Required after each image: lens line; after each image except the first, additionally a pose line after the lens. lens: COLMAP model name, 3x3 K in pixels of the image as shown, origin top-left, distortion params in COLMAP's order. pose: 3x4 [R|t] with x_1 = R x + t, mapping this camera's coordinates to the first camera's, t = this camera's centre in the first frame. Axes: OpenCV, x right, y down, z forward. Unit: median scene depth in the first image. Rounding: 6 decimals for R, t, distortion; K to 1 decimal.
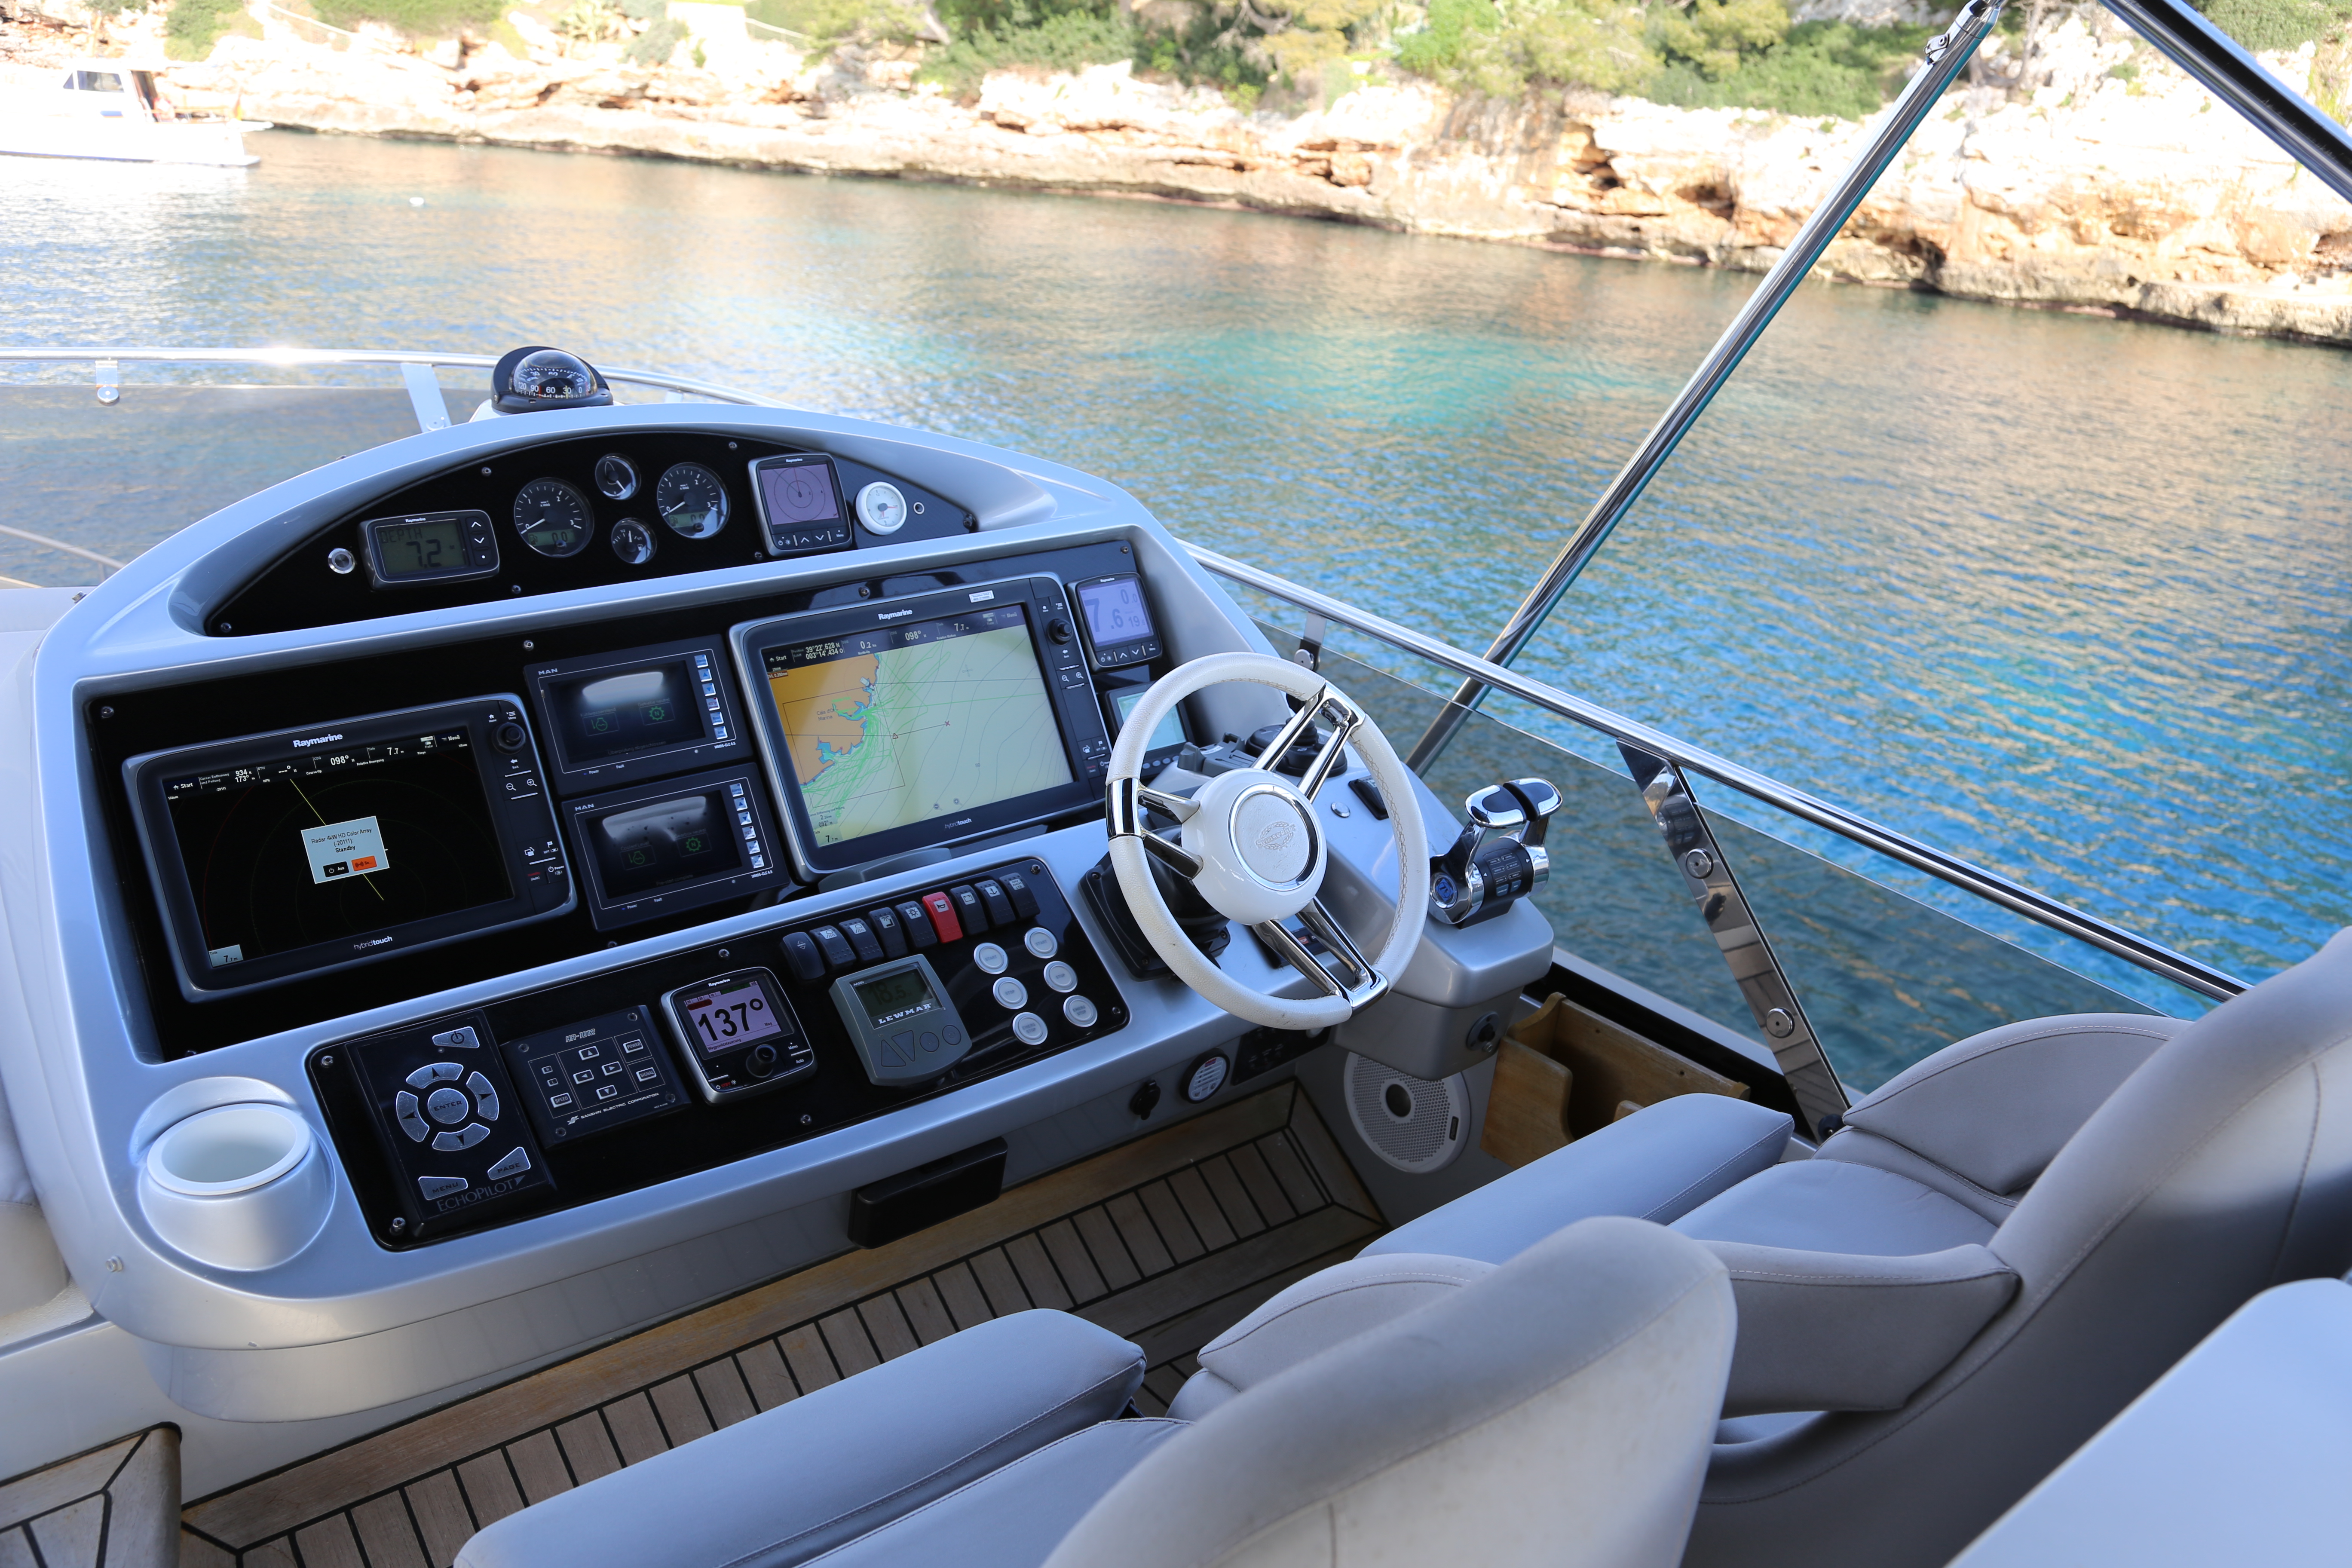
lens RADIAL K [[1860.6, 0, 1209.4], [0, 1860.6, 868.7], [0, 0, 1]] dist [-0.044254, -0.009754]
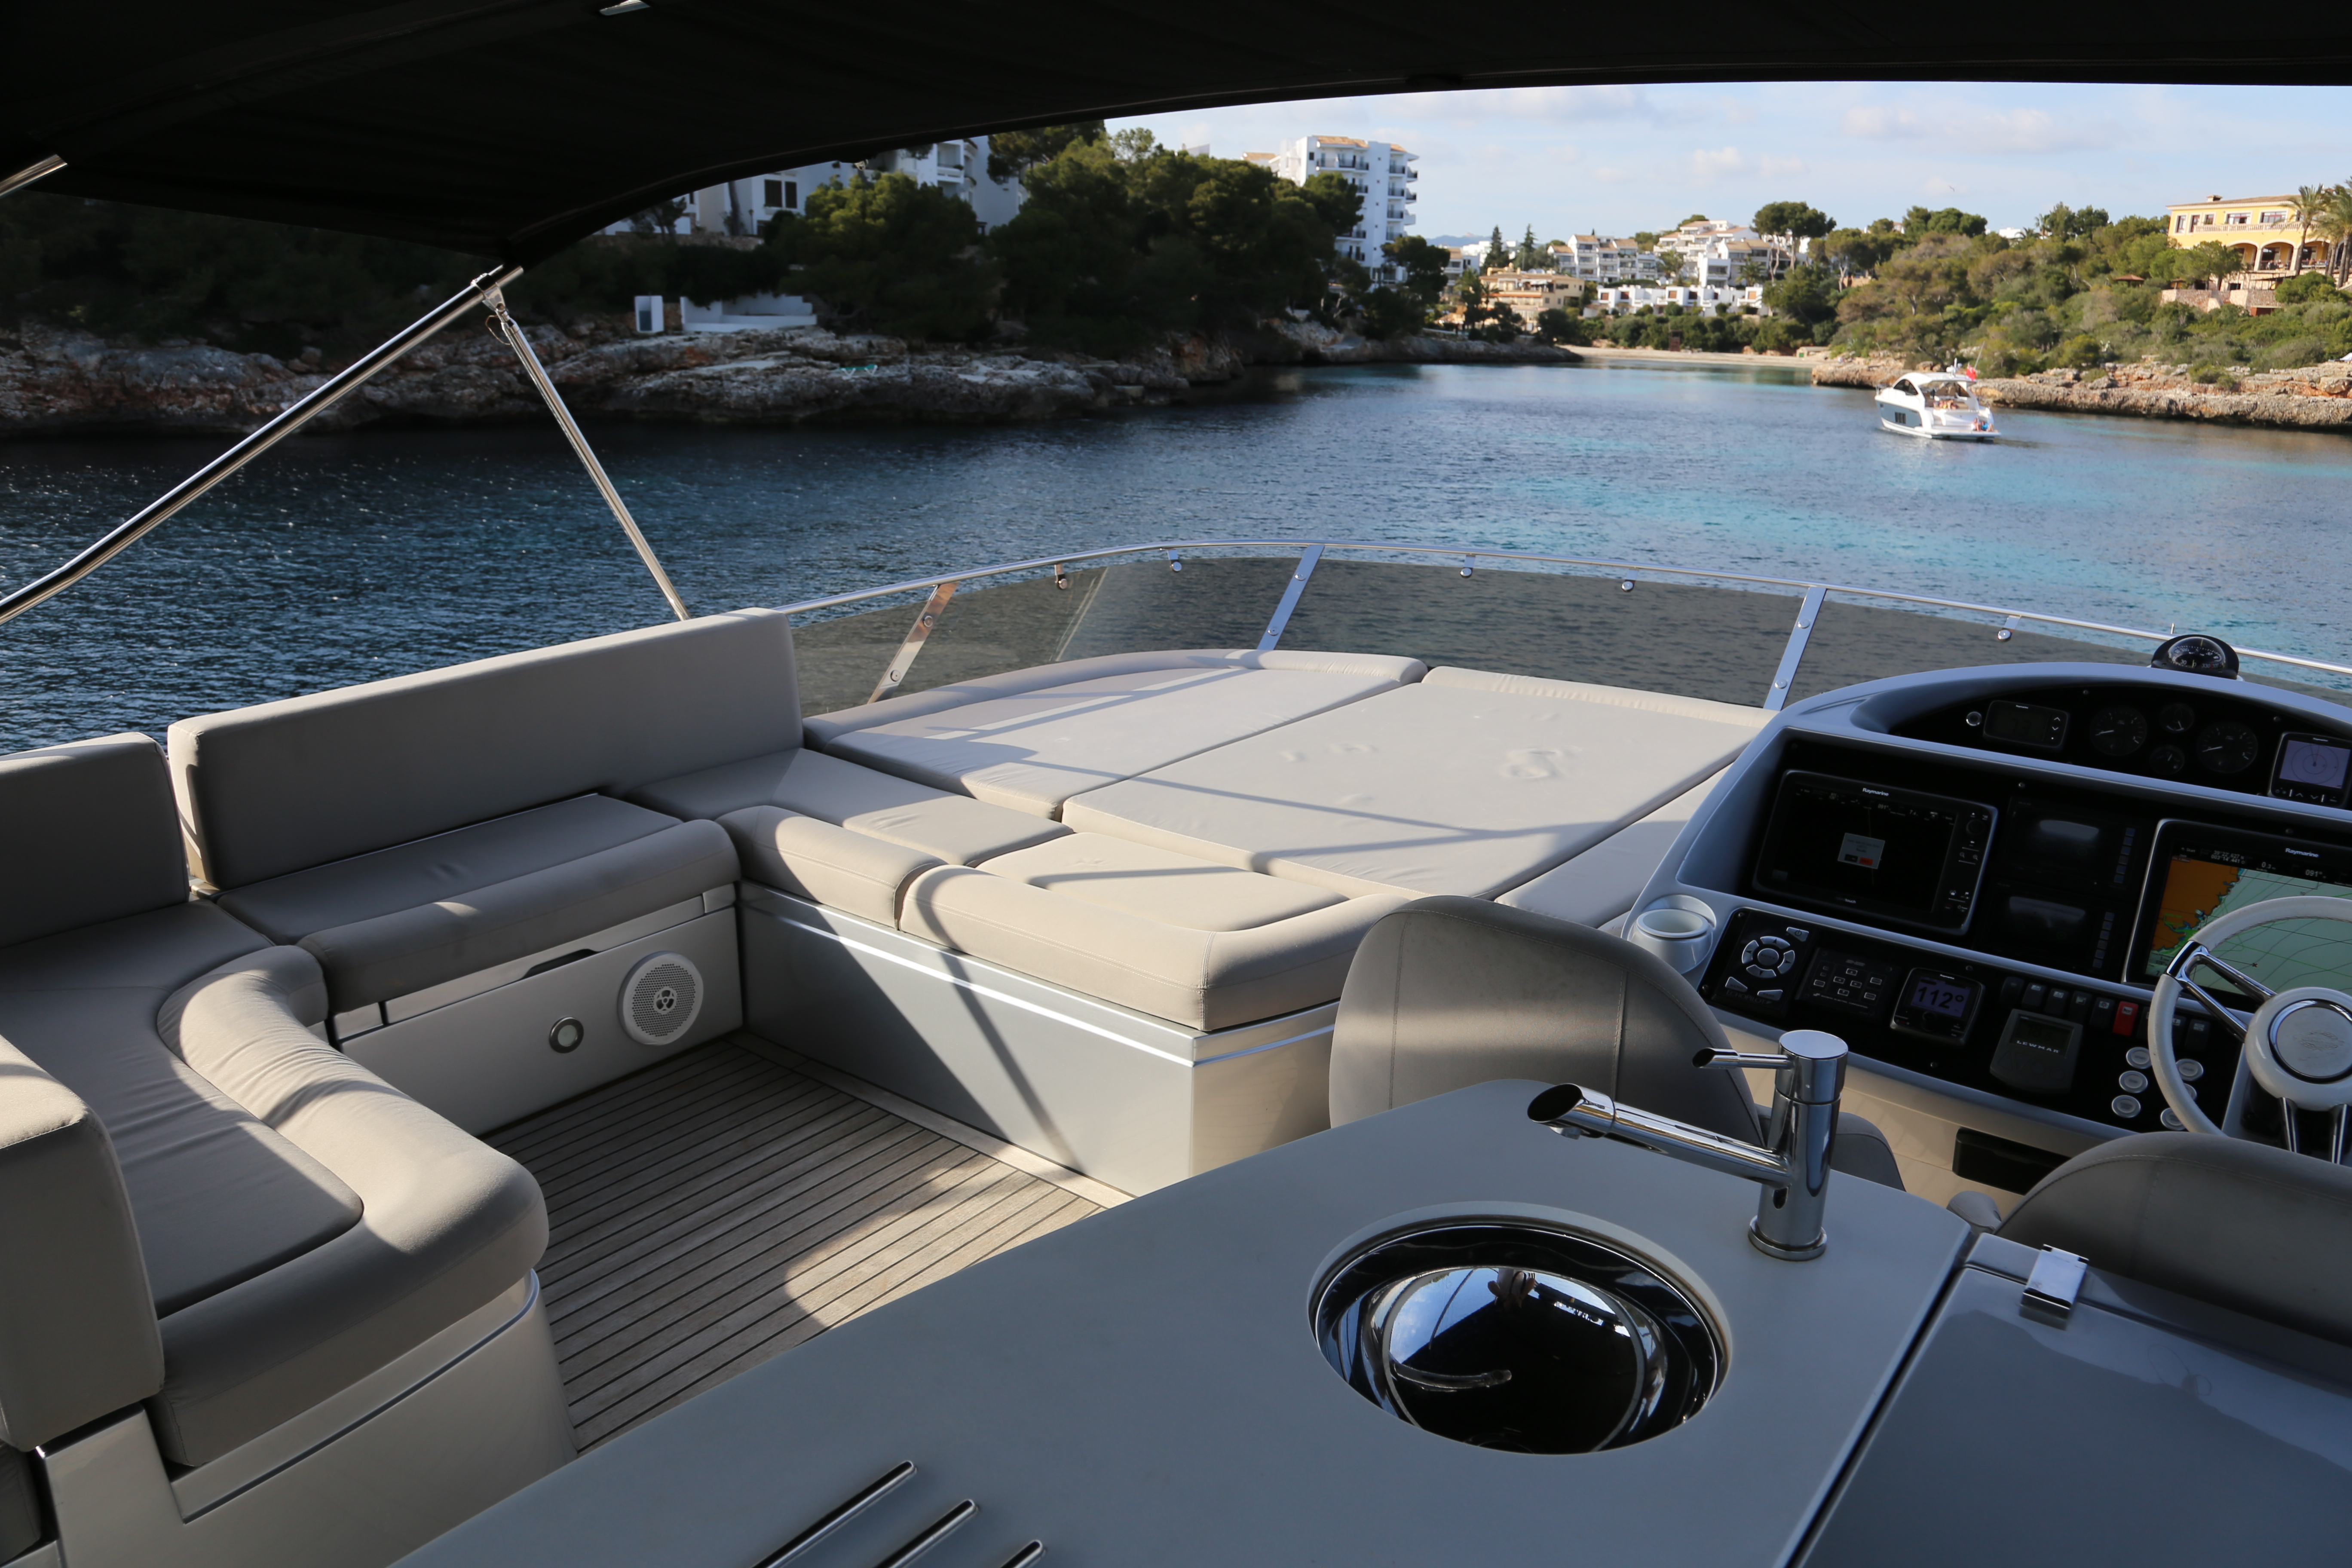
lens RADIAL K [[1636.5, 0, 1186.0], [0, 1636.5, 782.0], [0, 0, 1]] dist [-0.105755, 0.045768]
pose [[0.197603, 0.219634, -0.955361, 0.837082], [-0.393884, 0.910233, 0.127790, -0.011630], [0.897668, 0.351050, 0.266375, -0.053152]]
